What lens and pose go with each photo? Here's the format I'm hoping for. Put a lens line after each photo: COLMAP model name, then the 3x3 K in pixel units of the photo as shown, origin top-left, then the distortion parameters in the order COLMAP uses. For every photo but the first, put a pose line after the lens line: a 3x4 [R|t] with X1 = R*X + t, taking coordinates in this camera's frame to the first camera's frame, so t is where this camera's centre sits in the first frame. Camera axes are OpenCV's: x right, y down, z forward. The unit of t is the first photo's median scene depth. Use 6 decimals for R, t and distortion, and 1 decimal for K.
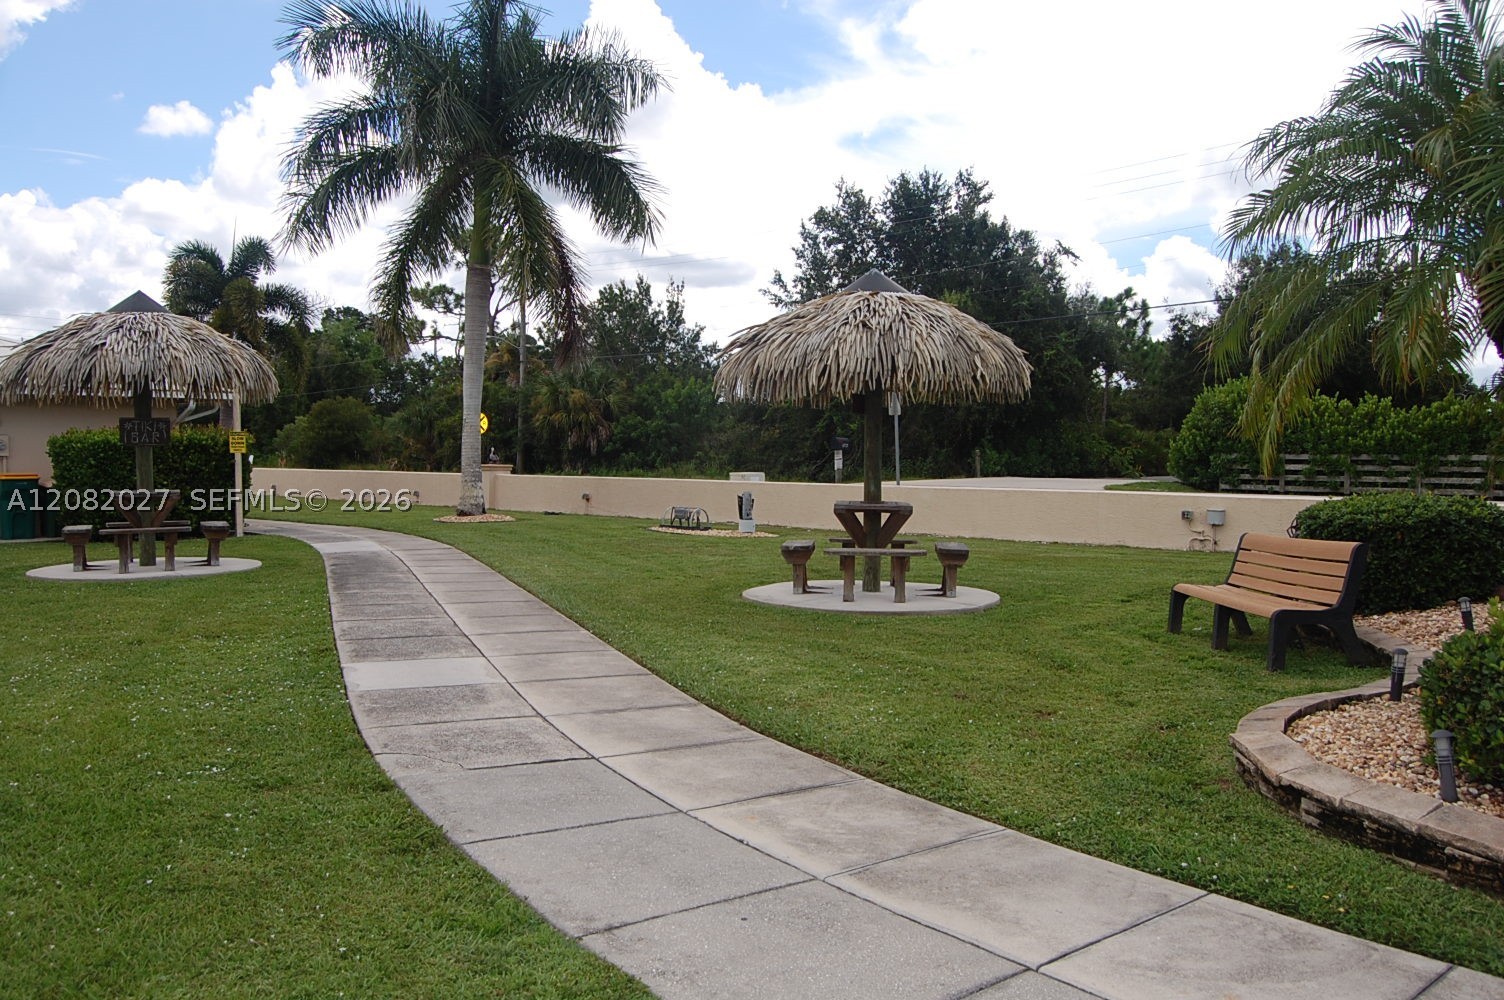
lens RADIAL K [[1201.2, 0, 745.5], [0, 1201.2, 496.2], [0, 0, 1]] dist [-0.082292, 0.012061]
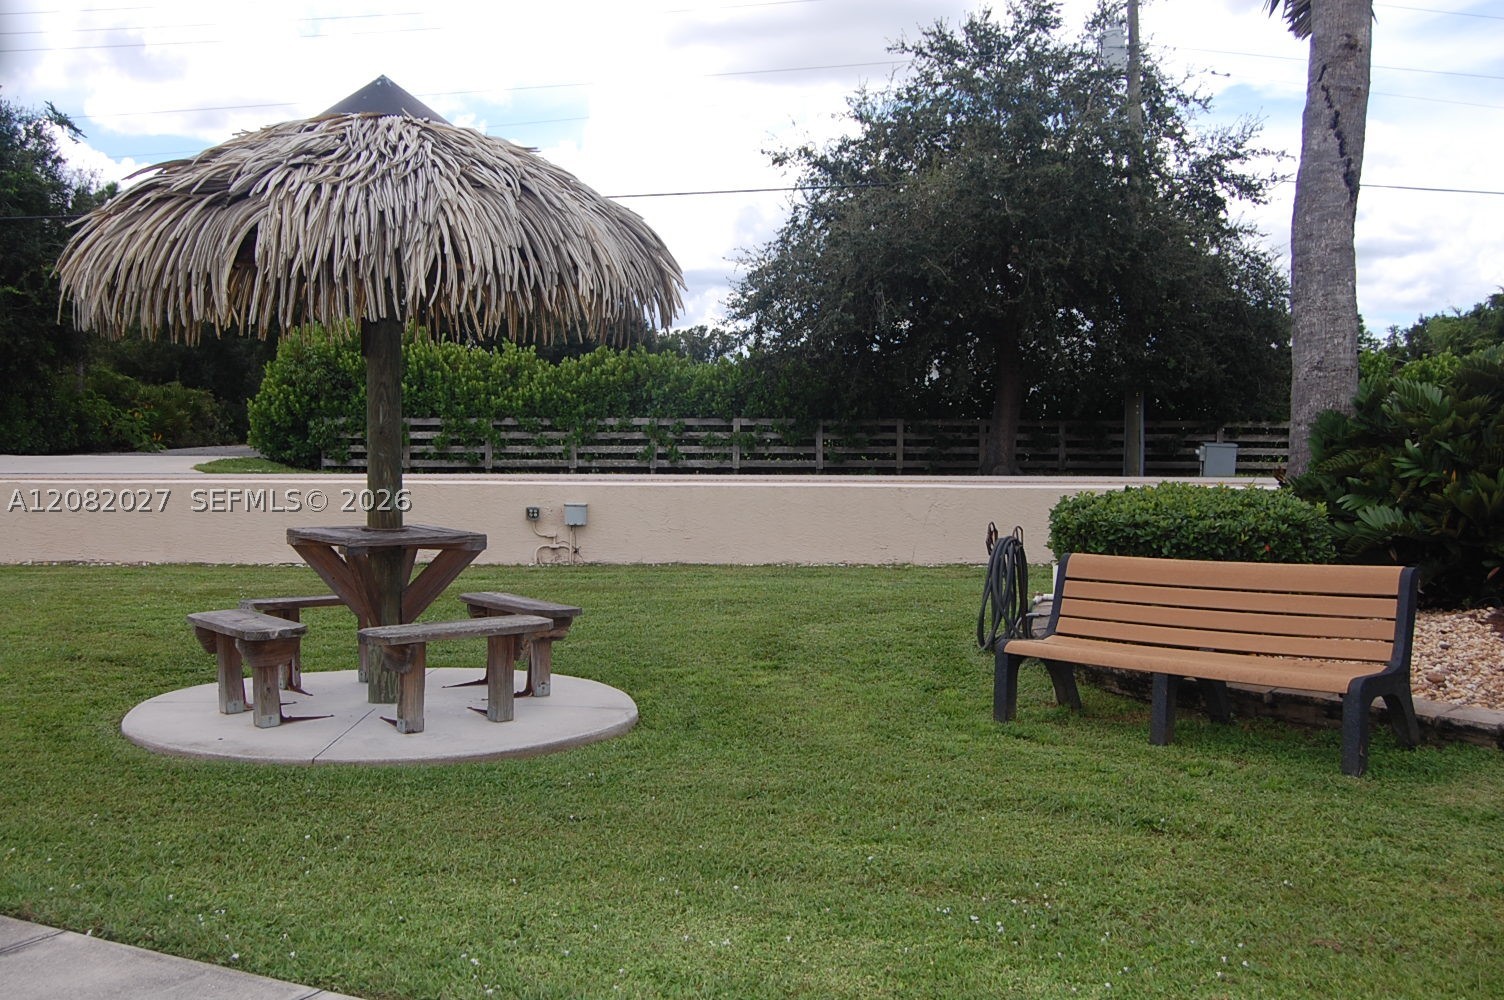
lens RADIAL K [[1555.6, 0, 752.2], [0, 1555.6, 499.5], [0, 0, 1]] dist [-0.069679, 0.000000]
pose [[0.719467, -0.038861, 0.693439, -0.108734], [0.025373, 0.999238, 0.029673, -0.010370], [-0.694063, -0.003754, 0.719904, 0.182721]]
